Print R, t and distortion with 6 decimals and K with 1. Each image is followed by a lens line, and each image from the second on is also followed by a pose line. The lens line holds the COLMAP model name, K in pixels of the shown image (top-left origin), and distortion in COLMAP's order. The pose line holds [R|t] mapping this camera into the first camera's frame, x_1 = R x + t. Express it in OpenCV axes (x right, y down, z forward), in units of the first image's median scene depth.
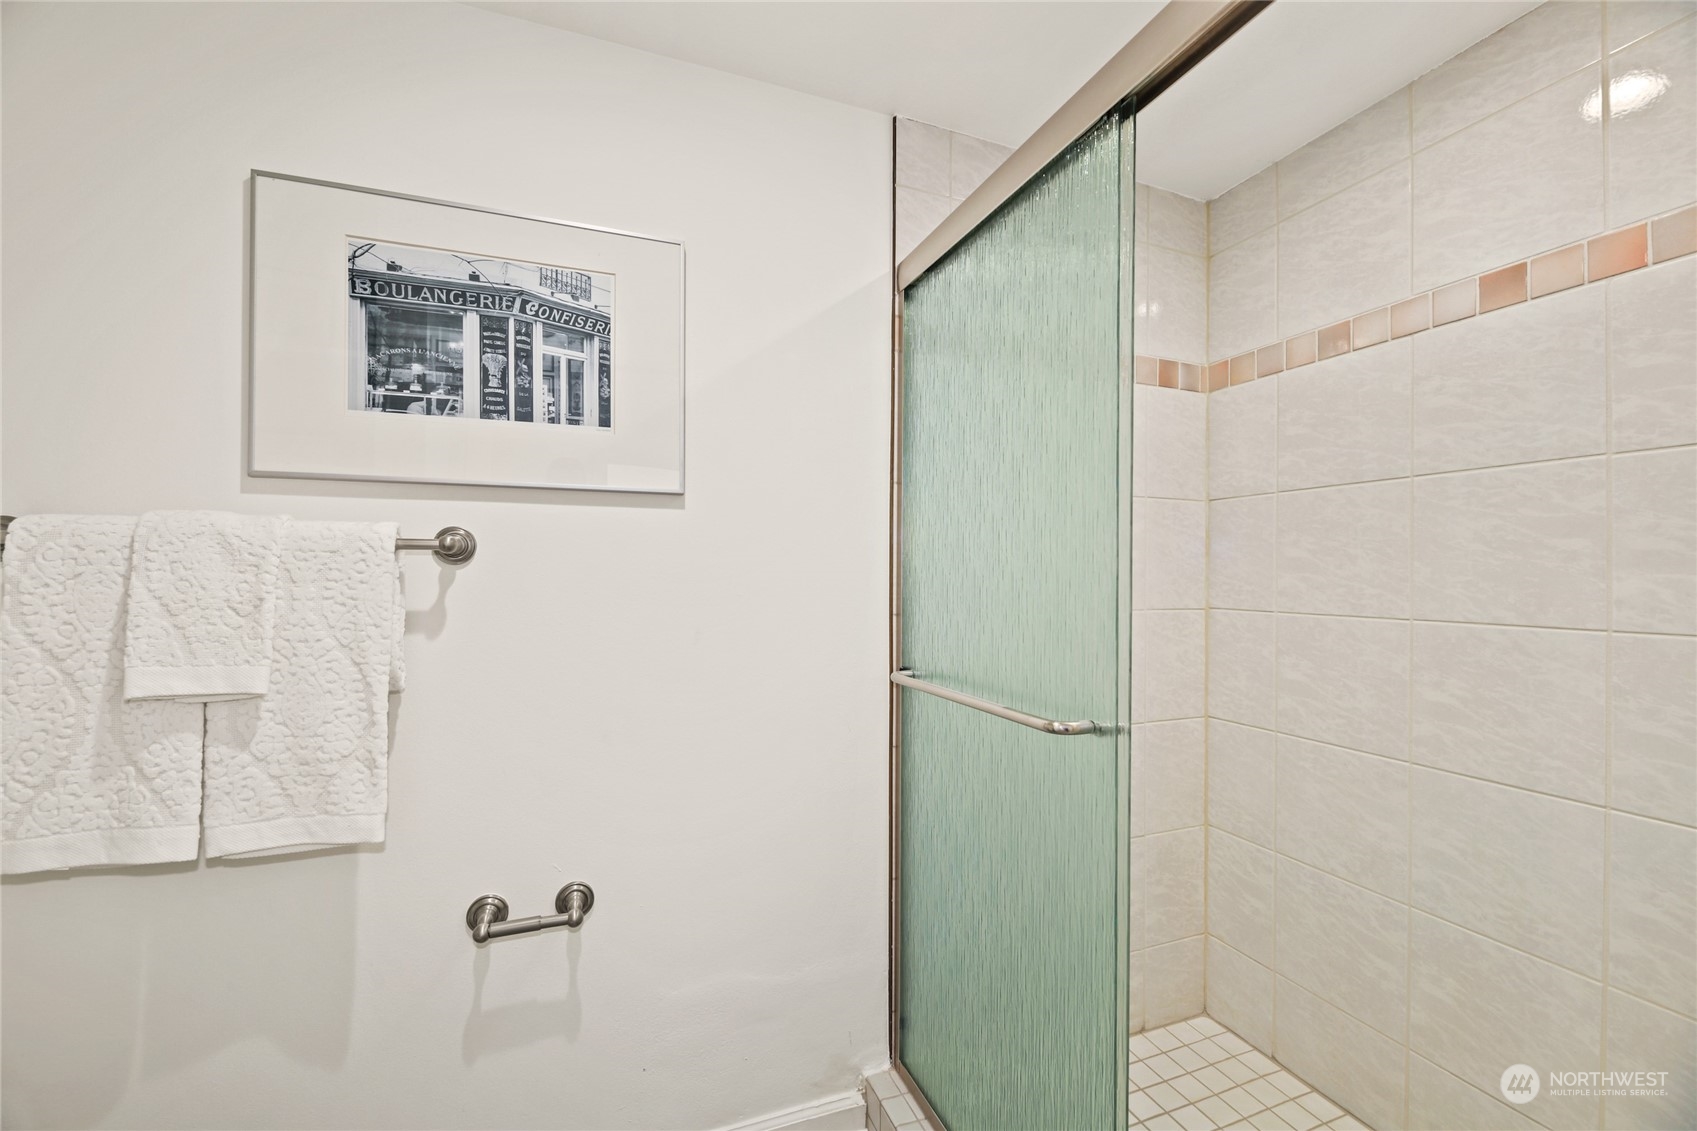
lens RADIAL K [[686.0, 0, 851.5], [0, 686.0, 571.2], [0, 0, 1]] dist [-0.004434, -0.001481]
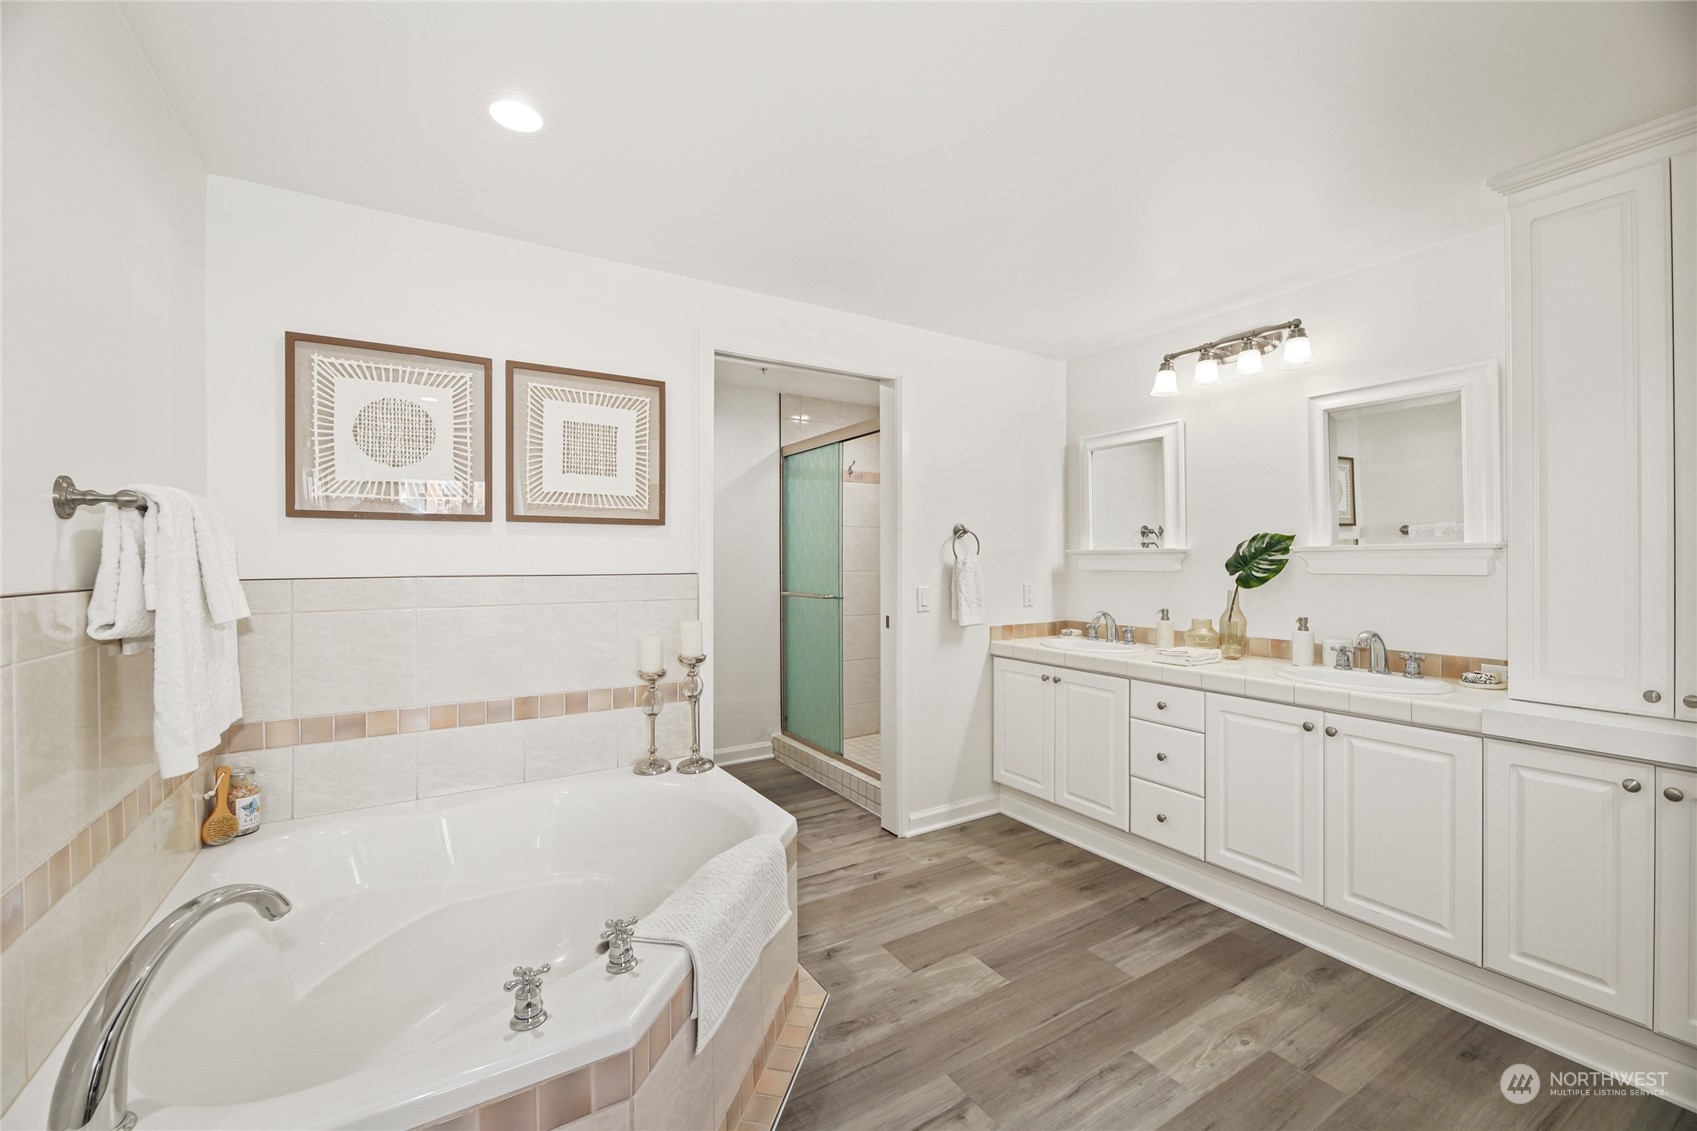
lens RADIAL K [[686.0, 0, 848.0], [0, 686.0, 558.3], [0, 0, 1]] dist [-0.004434, -0.001481]
pose [[0.985042, -0.008363, 0.172114, -0.155001], [0.008108, 0.999965, 0.002184, -0.003278], [-0.172126, -0.000756, 0.985075, -1.841123]]
